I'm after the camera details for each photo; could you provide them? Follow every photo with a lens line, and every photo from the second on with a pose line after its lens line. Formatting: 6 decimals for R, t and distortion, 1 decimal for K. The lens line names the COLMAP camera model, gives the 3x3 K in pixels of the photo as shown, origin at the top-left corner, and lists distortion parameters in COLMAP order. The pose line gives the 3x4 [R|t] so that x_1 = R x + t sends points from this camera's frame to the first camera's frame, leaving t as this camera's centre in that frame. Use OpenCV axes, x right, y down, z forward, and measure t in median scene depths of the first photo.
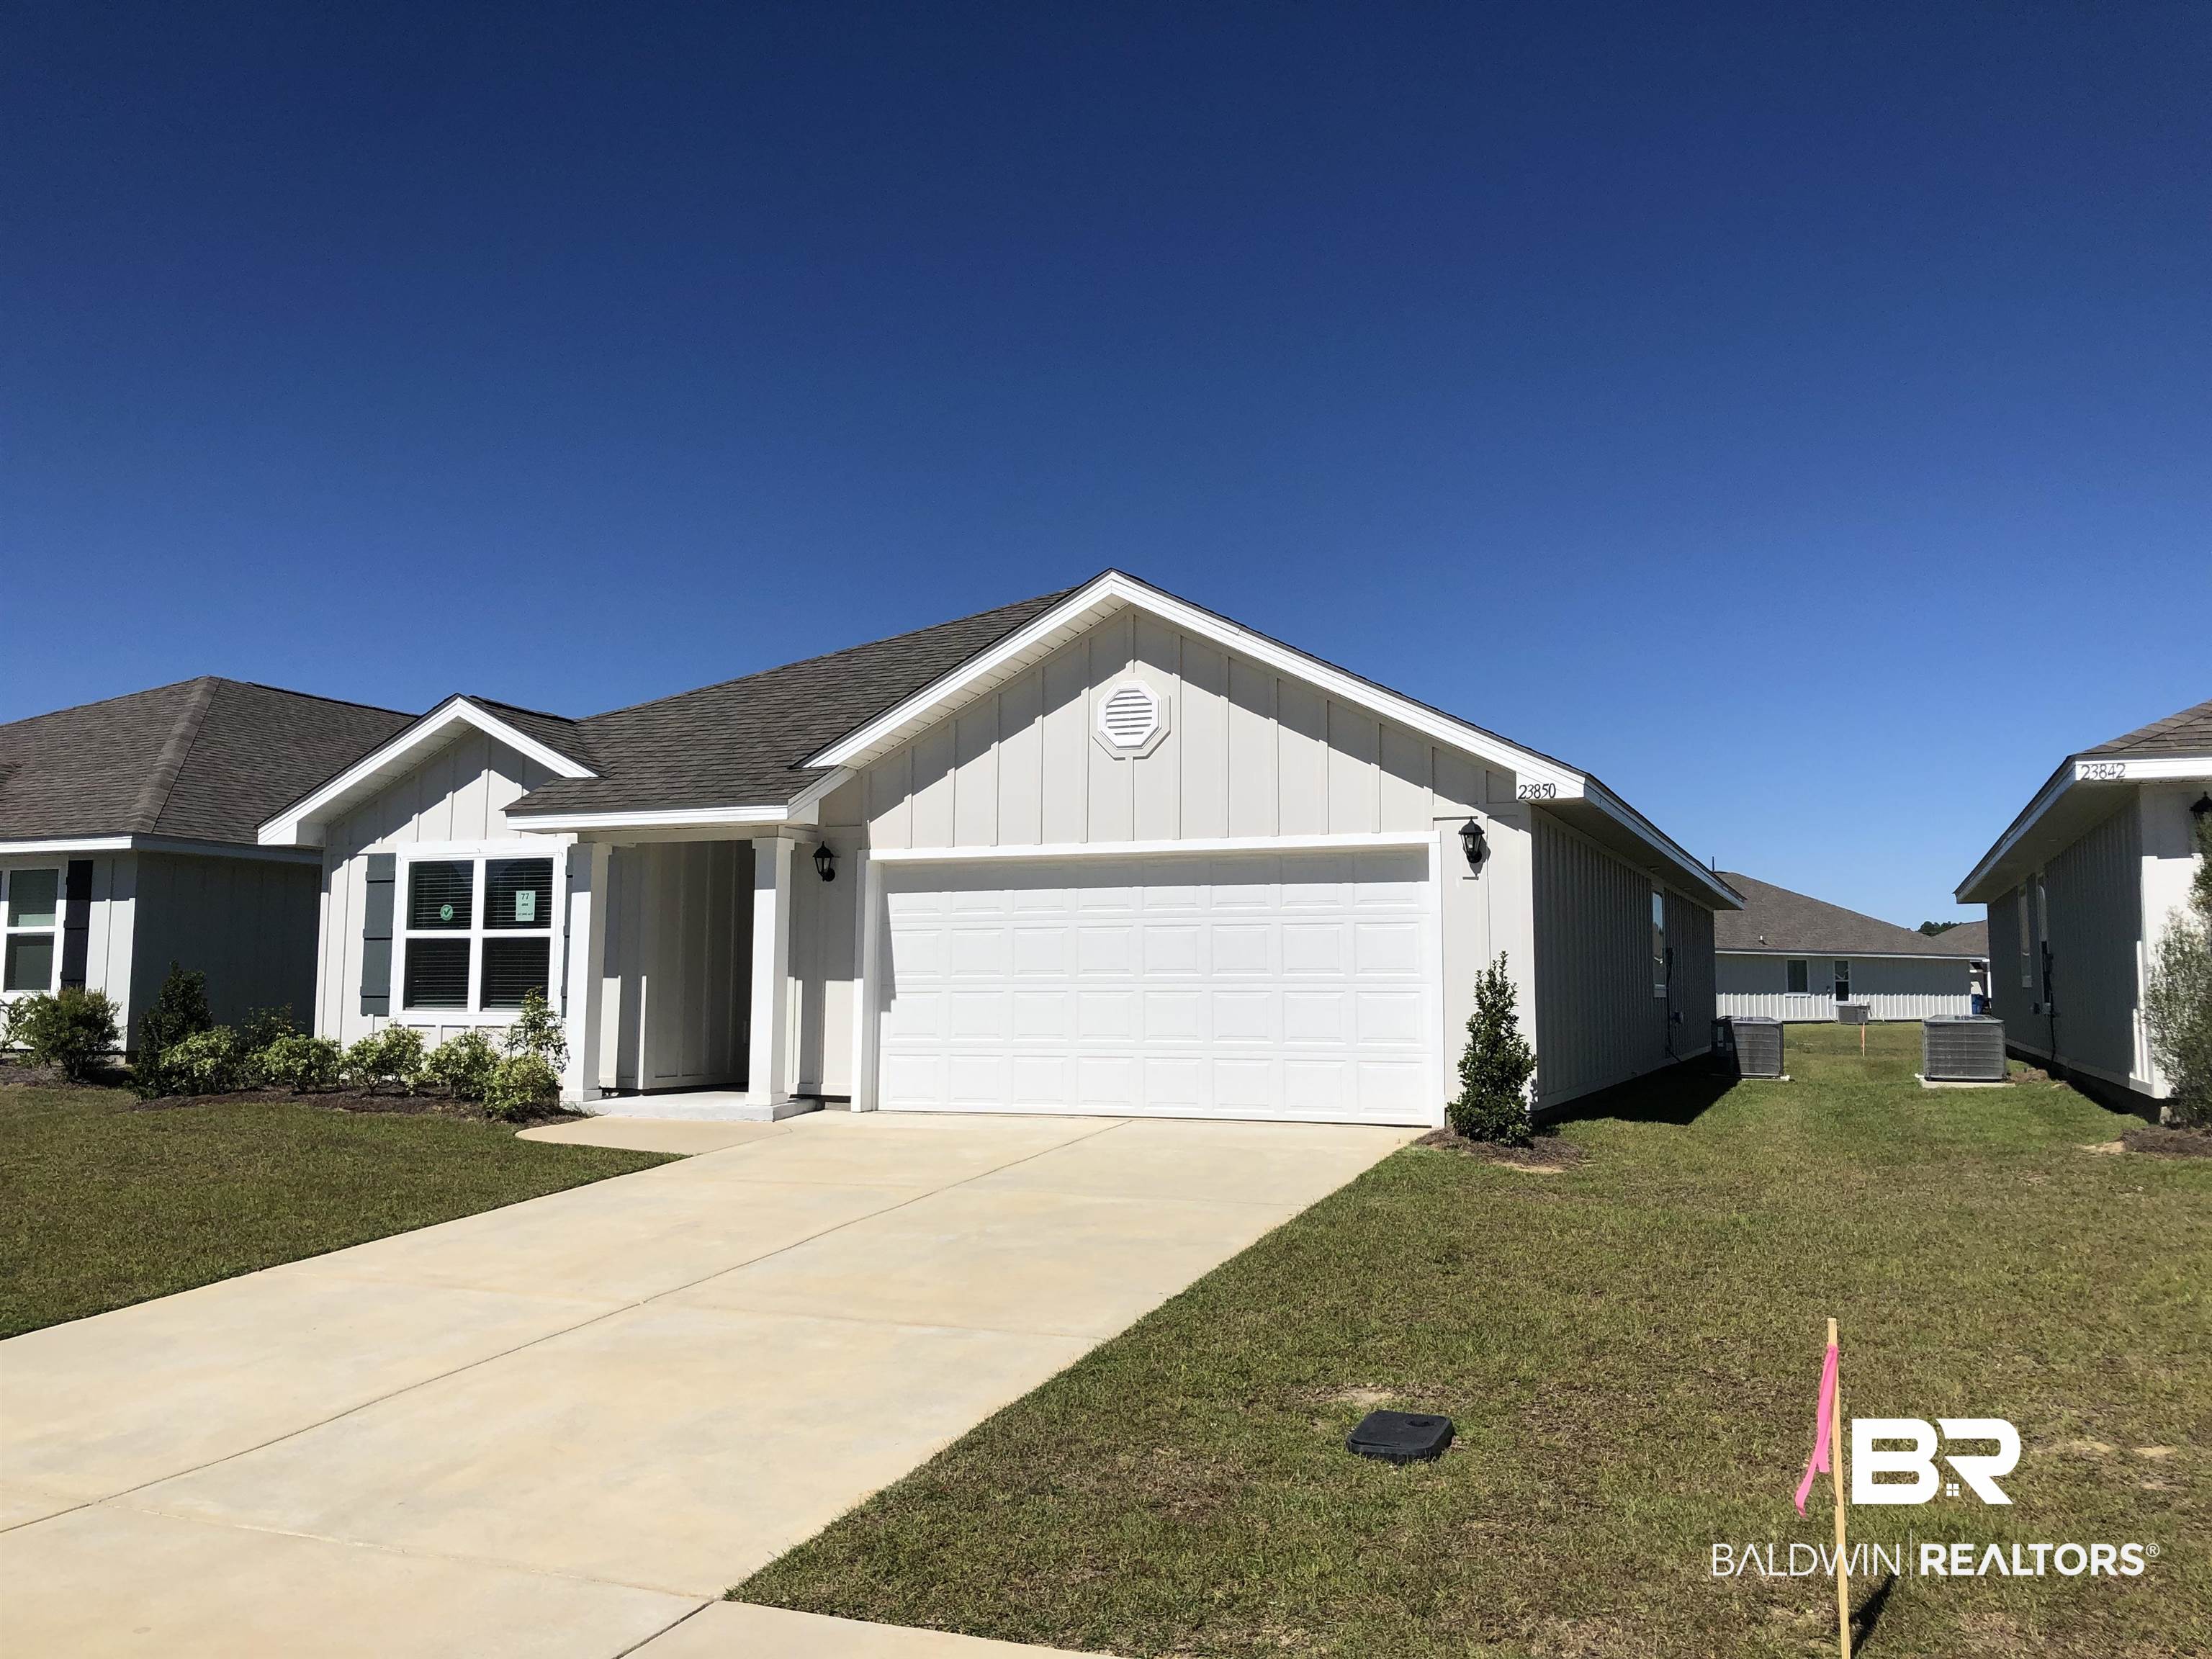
lens RADIAL K [[1851.7, 0, 1119.1], [0, 1851.7, 806.7], [0, 0, 1]] dist [0.040603, -0.068979]
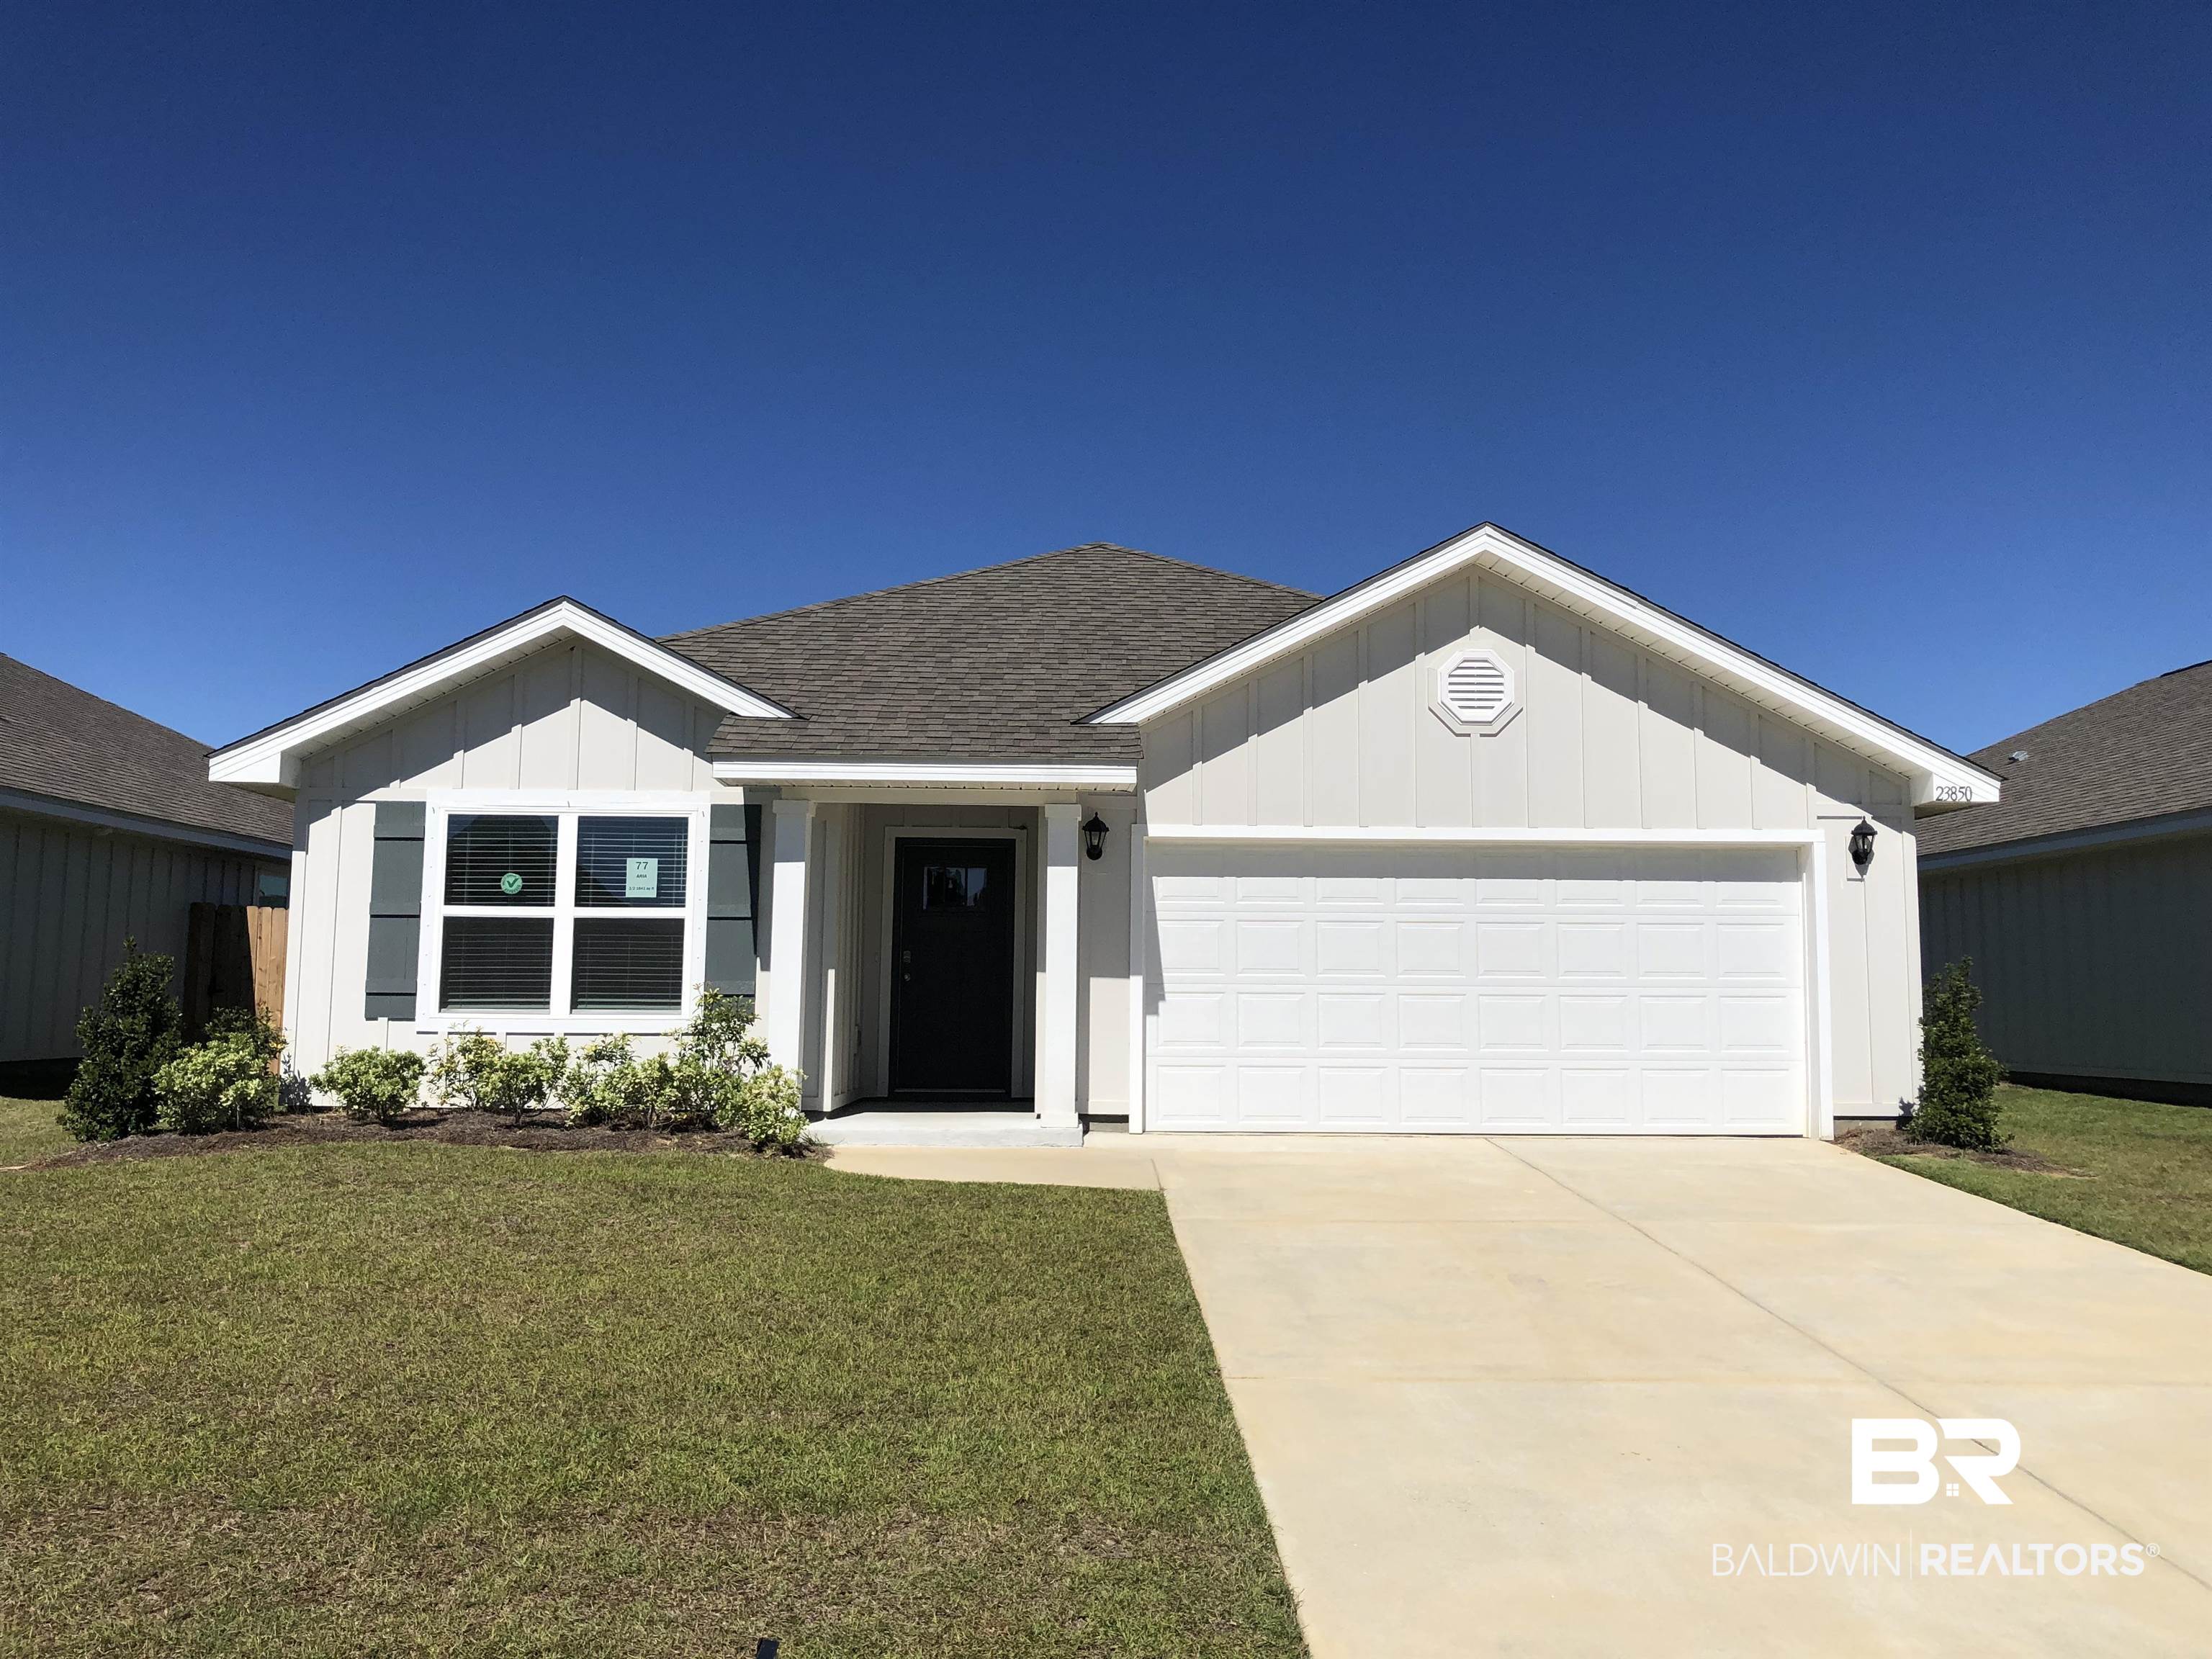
lens RADIAL K [[1851.7, 0, 1104.1], [0, 1851.7, 848.0], [0, 0, 1]] dist [0.040603, -0.068979]
pose [[0.915036, 0.036544, 0.401714, -0.492602], [-0.045847, 0.998856, 0.013566, 0.023390], [-0.400759, -0.030831, 0.915665, 0.232398]]
